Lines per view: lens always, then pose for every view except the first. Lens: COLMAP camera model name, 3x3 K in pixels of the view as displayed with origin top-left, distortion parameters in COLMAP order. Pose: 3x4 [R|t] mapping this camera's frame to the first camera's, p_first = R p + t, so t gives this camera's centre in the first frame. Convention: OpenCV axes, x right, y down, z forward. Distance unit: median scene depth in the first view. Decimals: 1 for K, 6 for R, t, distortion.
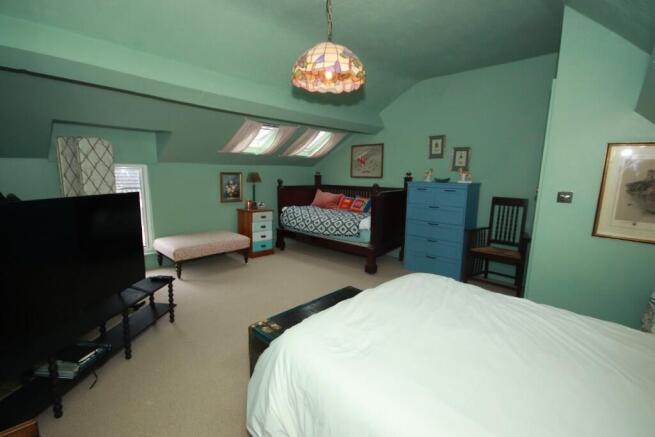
lens RADIAL K [[300.4, 0, 327.5], [0, 300.4, 218.5], [0, 0, 1]] dist [-0.000393, -0.000307]
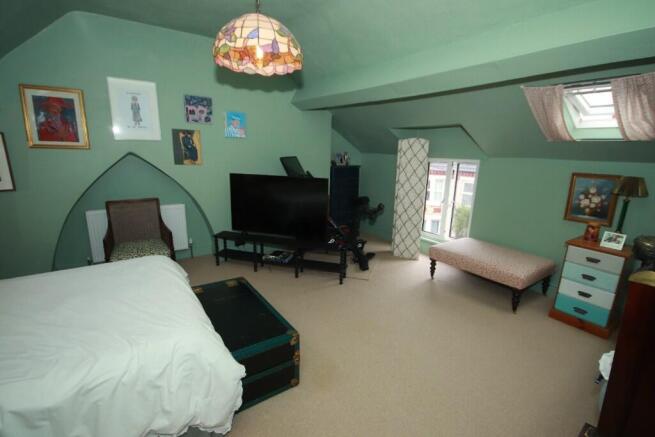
lens RADIAL K [[300.4, 0, 327.5], [0, 300.4, 218.5], [0, 0, 1]] dist [-0.000393, -0.000307]
pose [[-0.199307, 0.192523, -0.960839, 0.409853], [-0.175906, 0.957555, 0.228353, -0.124813], [0.964020, 0.214529, -0.156982, 0.674457]]
